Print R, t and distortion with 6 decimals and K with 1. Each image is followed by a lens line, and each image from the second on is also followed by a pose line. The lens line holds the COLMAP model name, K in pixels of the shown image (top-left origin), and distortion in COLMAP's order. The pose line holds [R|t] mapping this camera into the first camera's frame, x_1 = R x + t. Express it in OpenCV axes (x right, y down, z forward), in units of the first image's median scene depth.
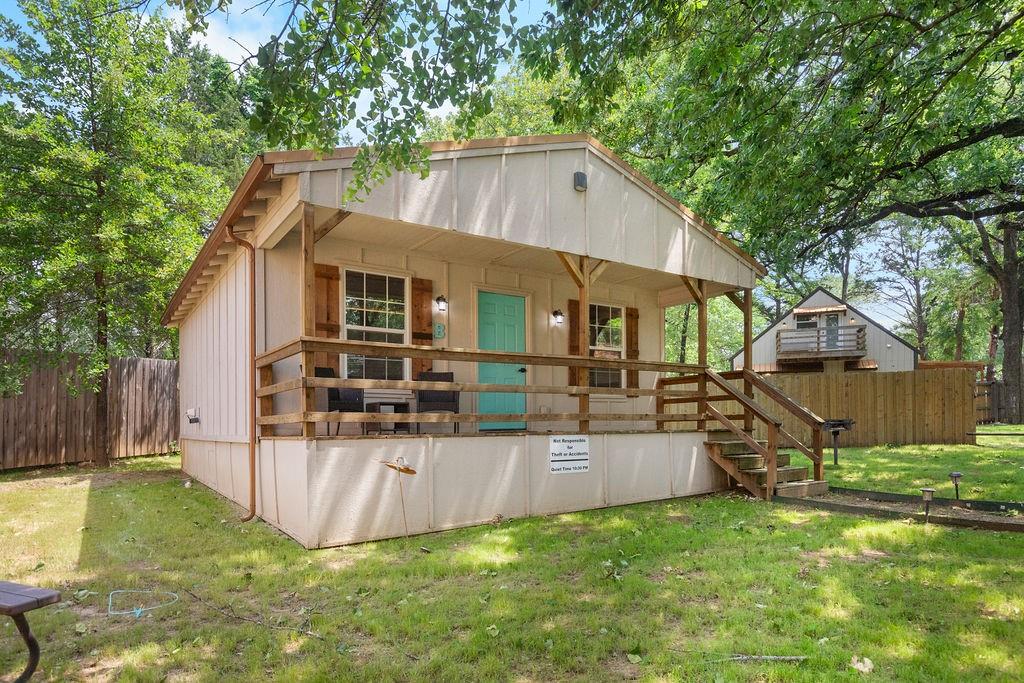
lens RADIAL K [[604.4, 0, 512.4], [0, 604.4, 393.1], [0, 0, 1]] dist [-0.000077, 0.000104]
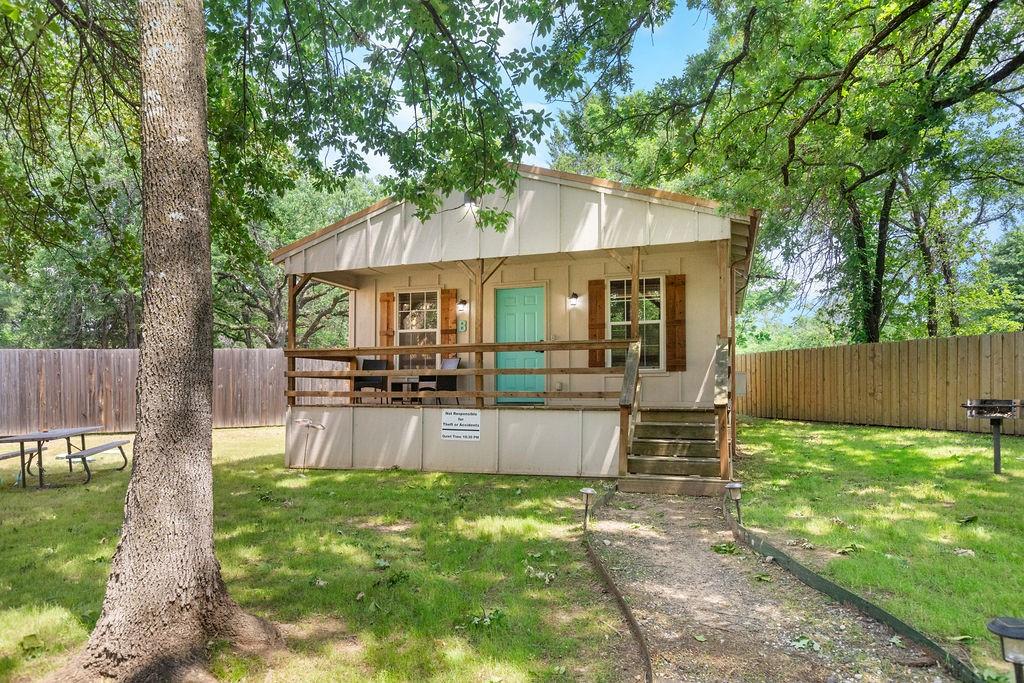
lens RADIAL K [[604.4, 0, 512.4], [0, 604.4, 393.1], [0, 0, 1]] dist [-0.000077, 0.000104]
pose [[0.572475, 0.000694, -0.819922, 1.016326], [0.024695, 0.999531, 0.018089, 0.017125], [0.819550, -0.030603, 0.572190, 0.357916]]
